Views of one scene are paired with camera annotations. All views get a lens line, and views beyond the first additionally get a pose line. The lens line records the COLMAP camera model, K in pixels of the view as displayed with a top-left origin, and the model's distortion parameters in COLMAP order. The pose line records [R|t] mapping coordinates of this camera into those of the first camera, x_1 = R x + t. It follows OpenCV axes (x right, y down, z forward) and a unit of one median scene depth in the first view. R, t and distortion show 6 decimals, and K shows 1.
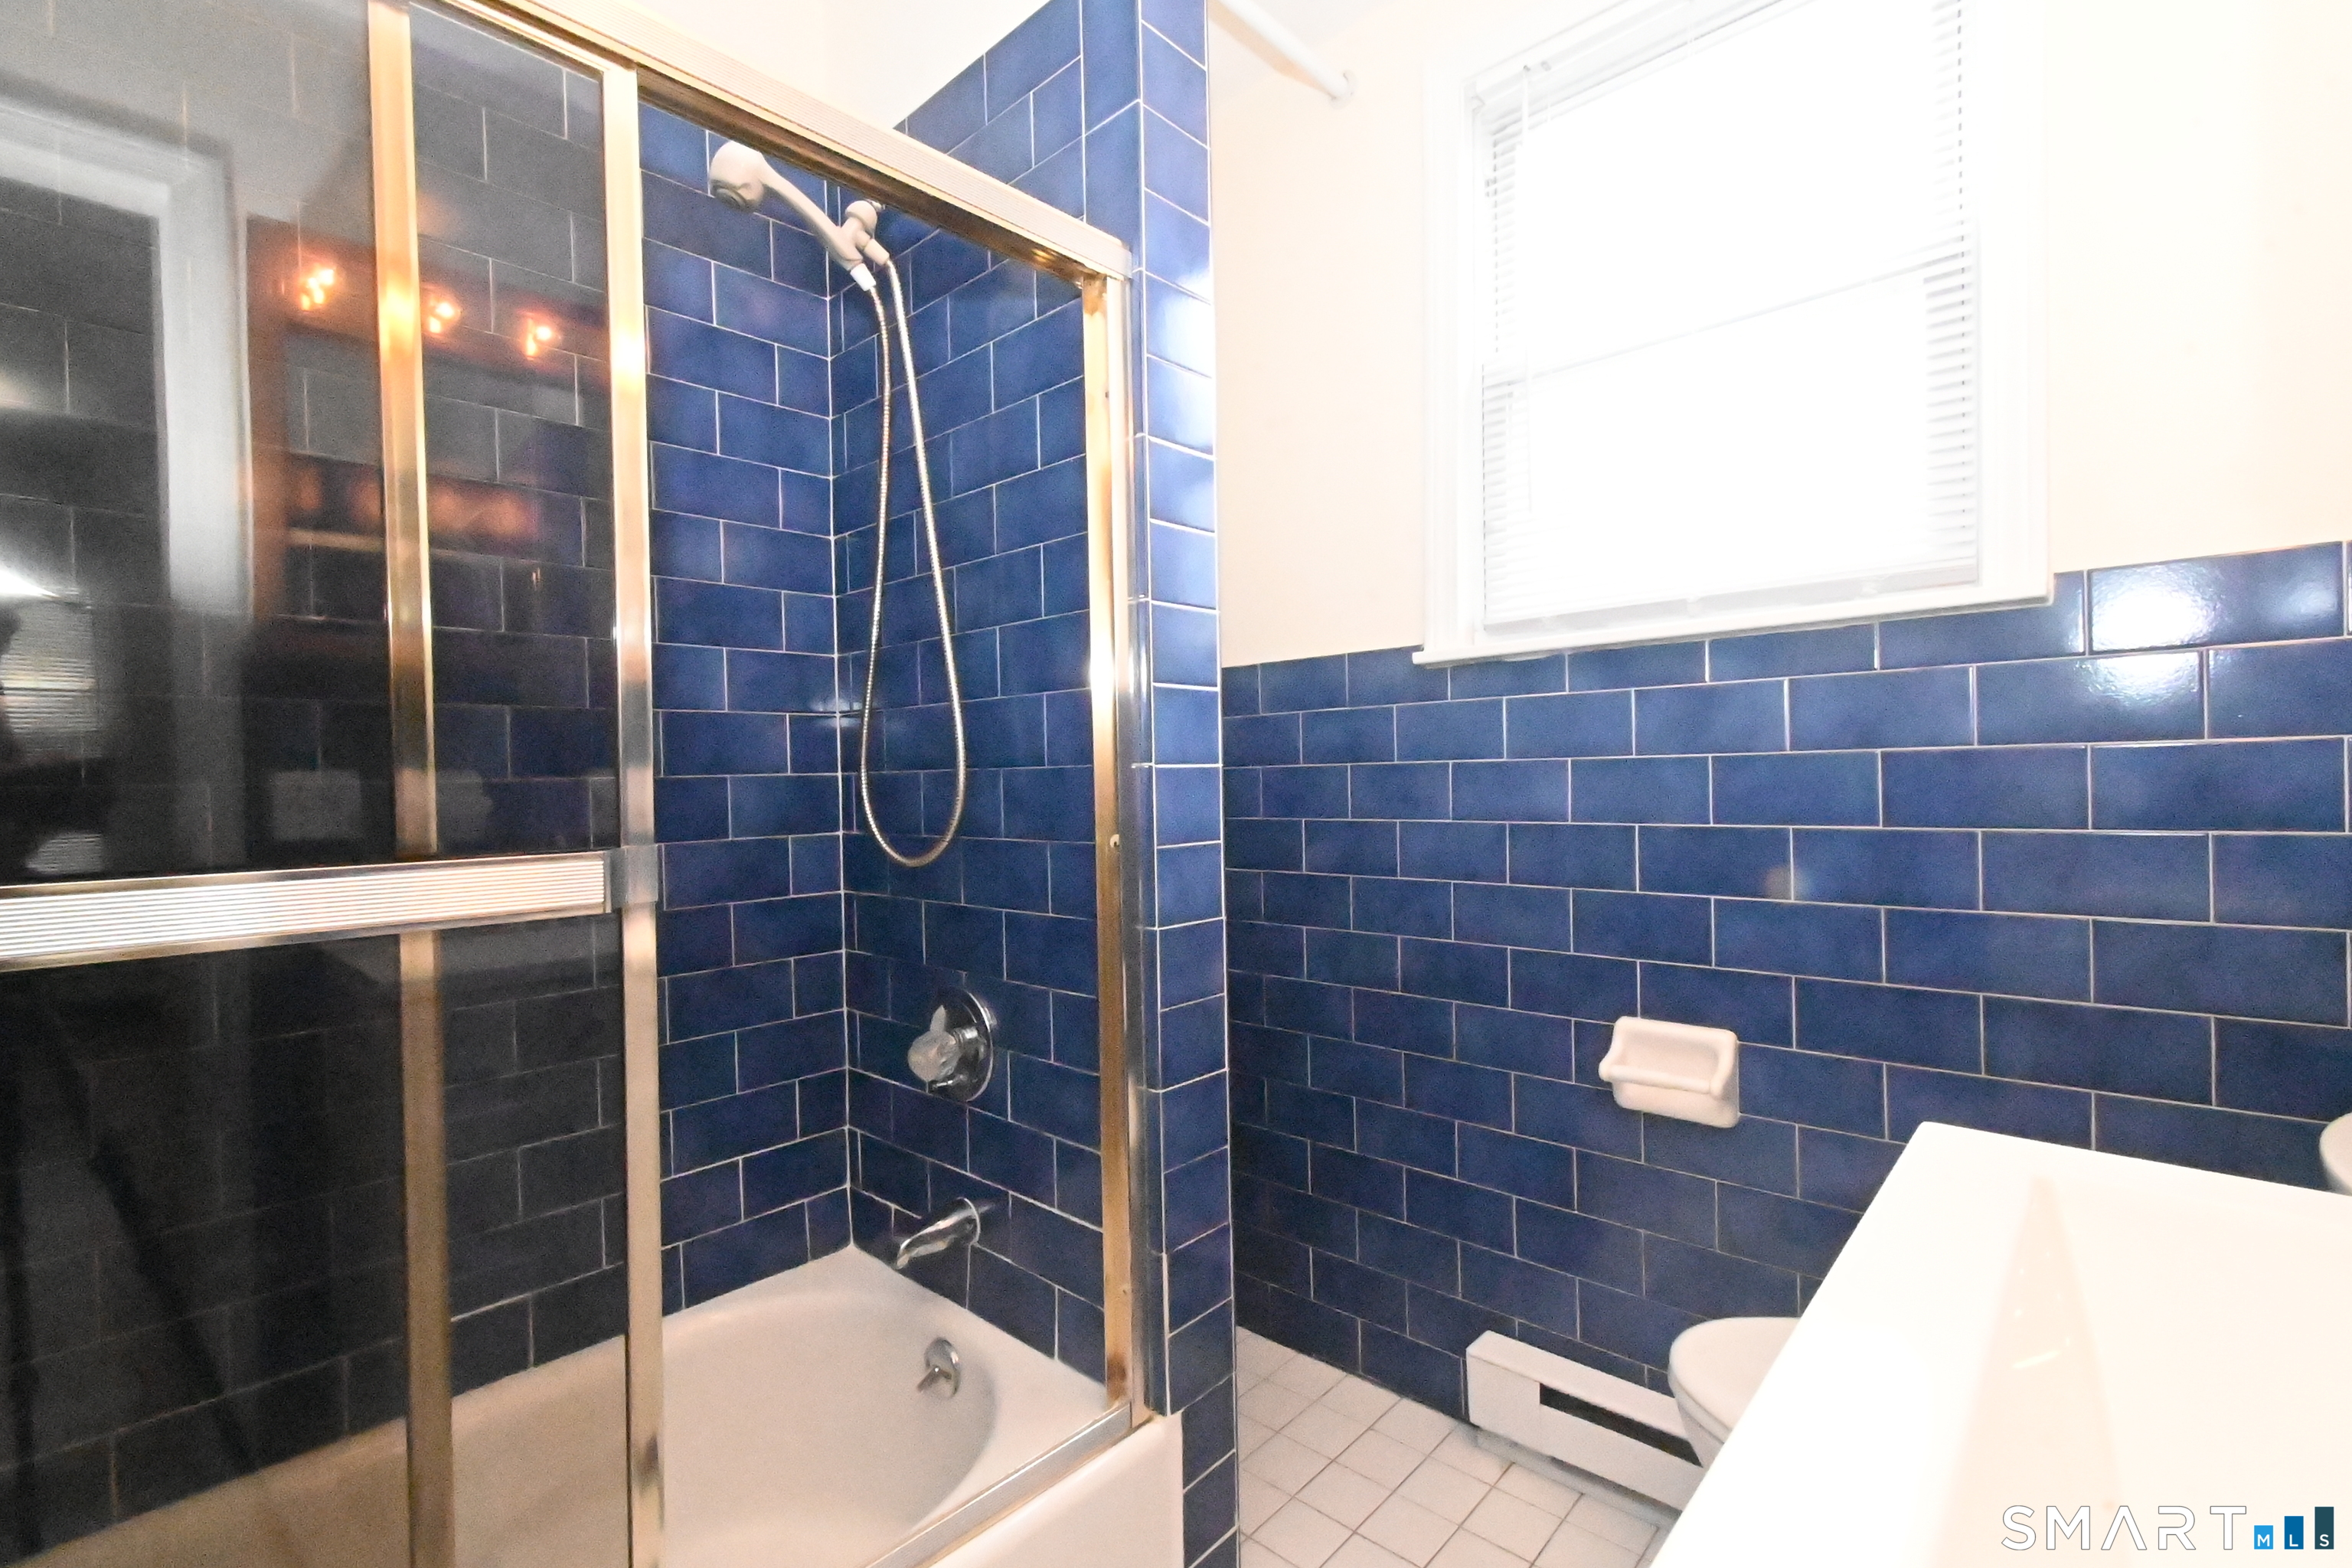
lens RADIAL K [[1048.2, 0, 1180.3], [0, 1048.2, 784.8], [0, 0, 1]] dist [0.002952, -0.000196]
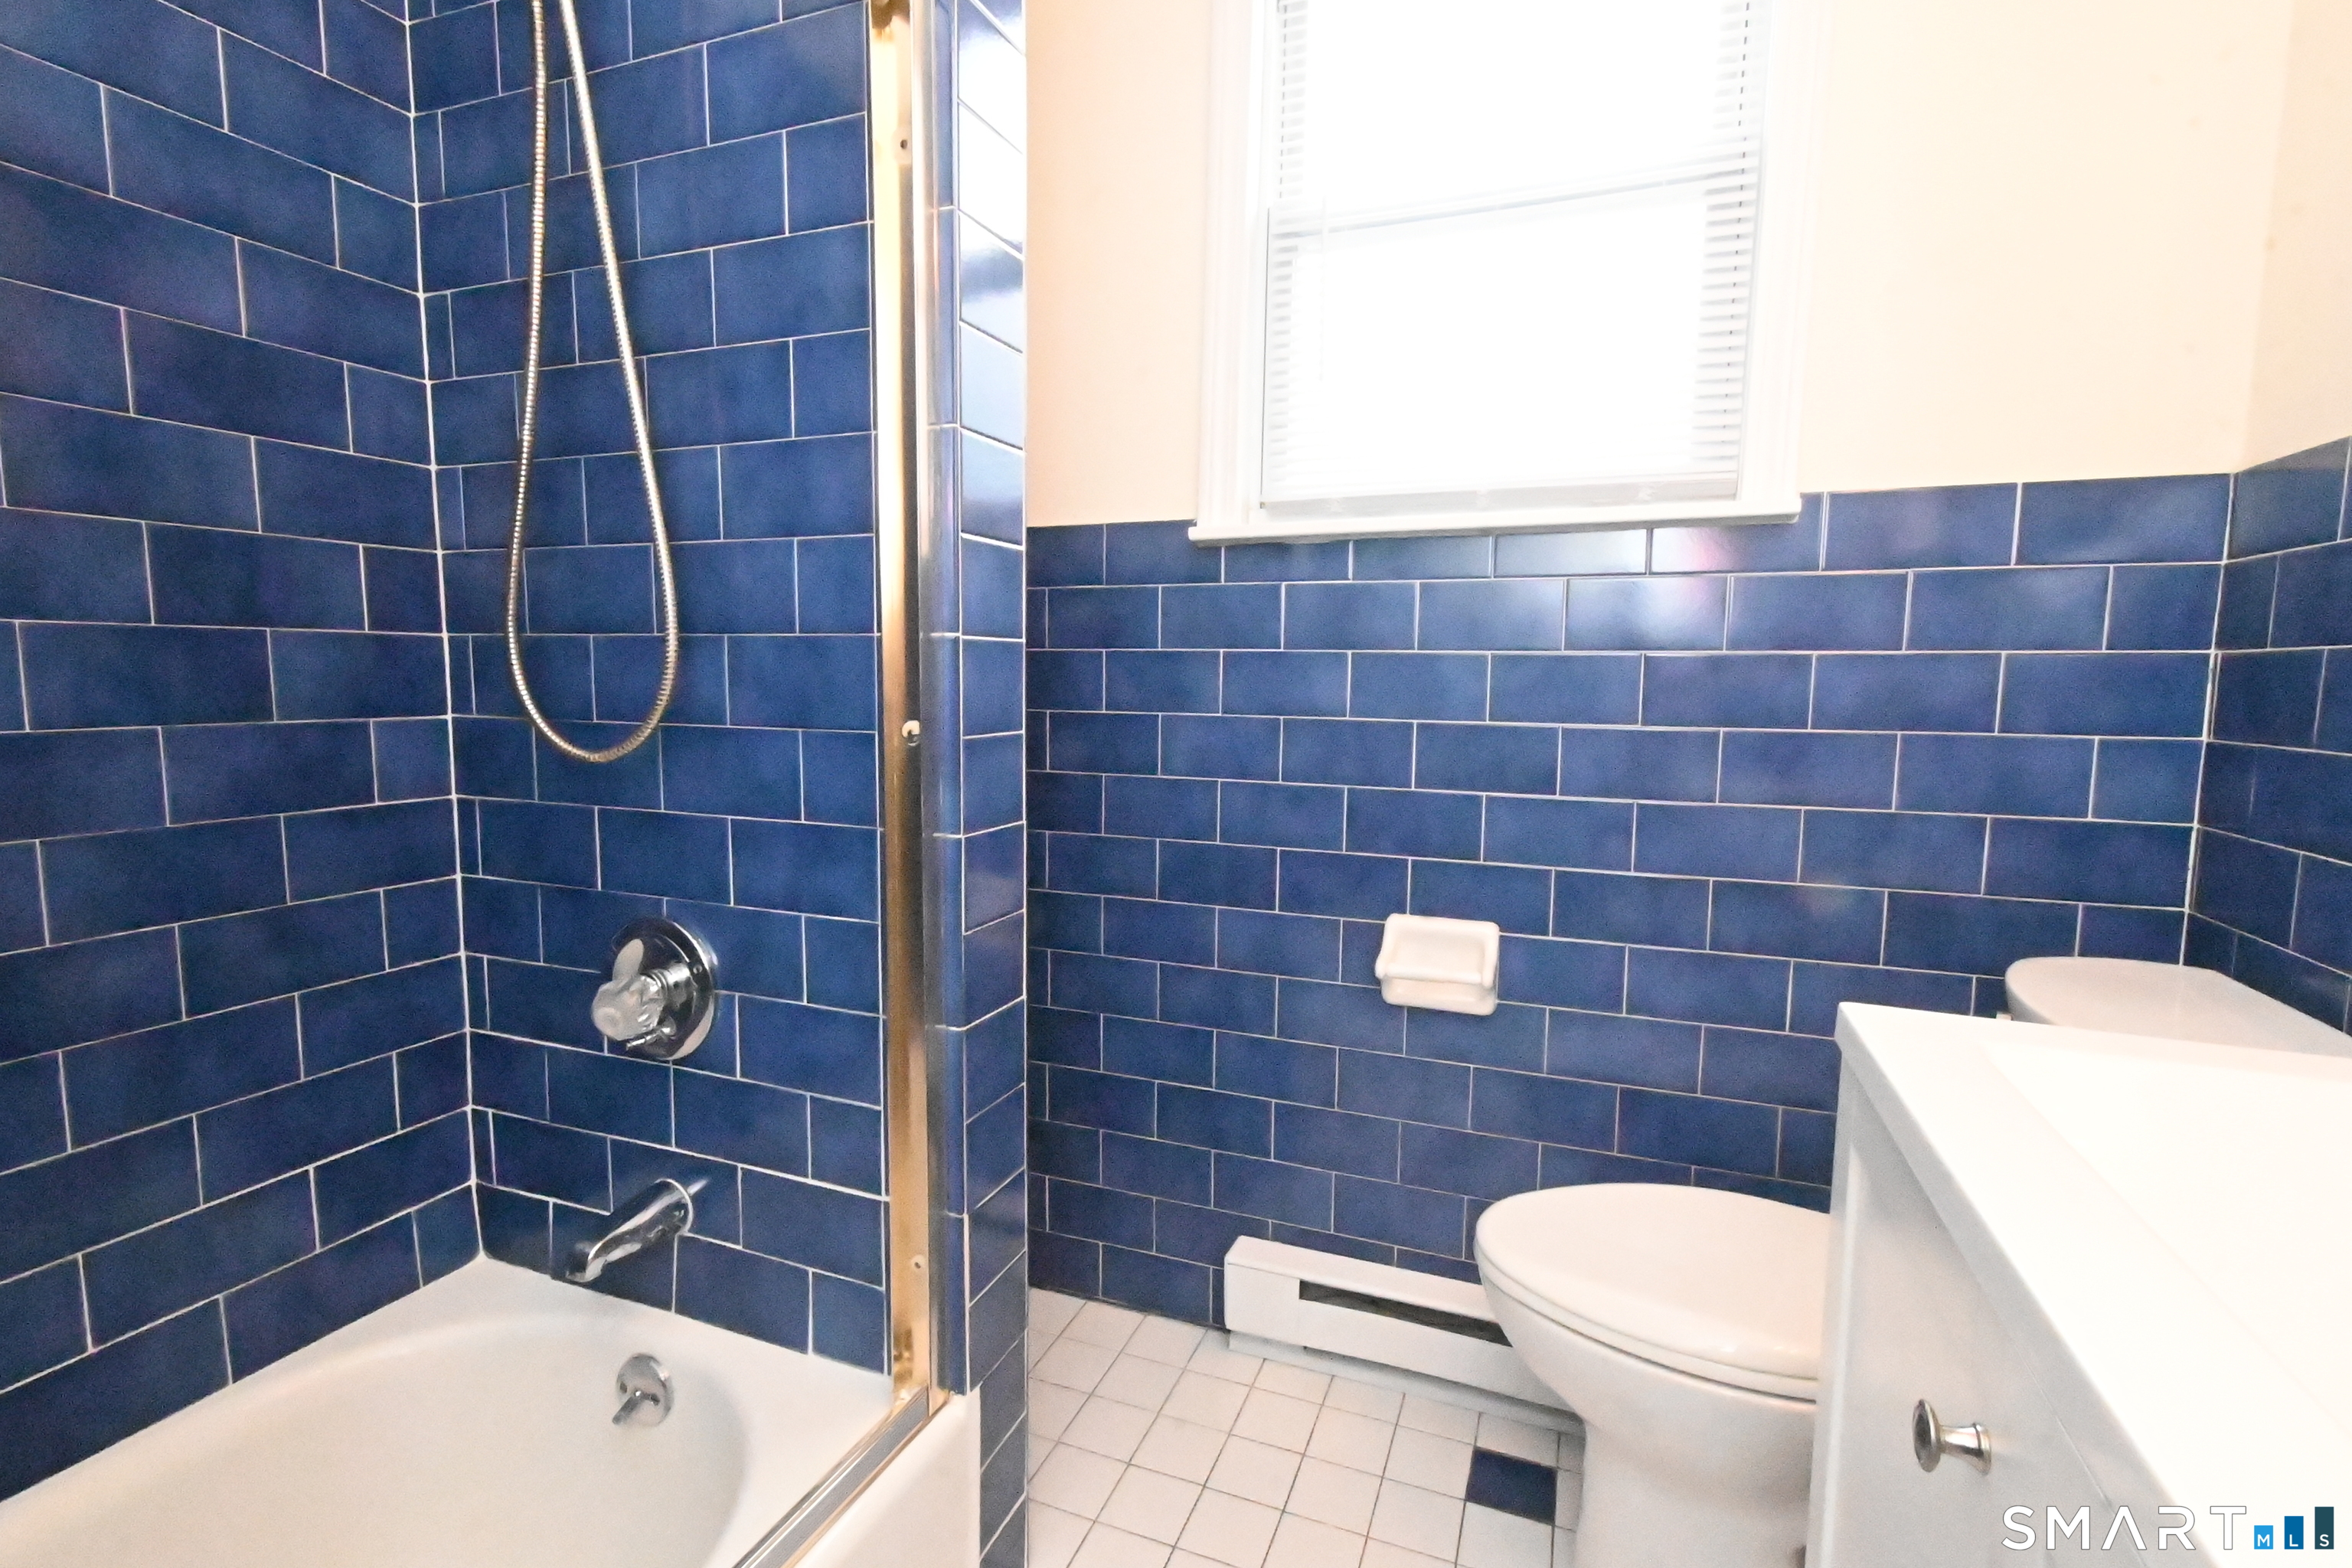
lens RADIAL K [[1098.9, 0, 1169.5], [0, 1098.9, 785.1], [0, 0, 1]] dist [0.008837, 0.000270]
pose [[0.933855, -0.005408, 0.357610, -0.151628], [-0.027930, 0.995729, 0.087995, 0.013745], [-0.356558, -0.092163, 0.929716, 0.119845]]
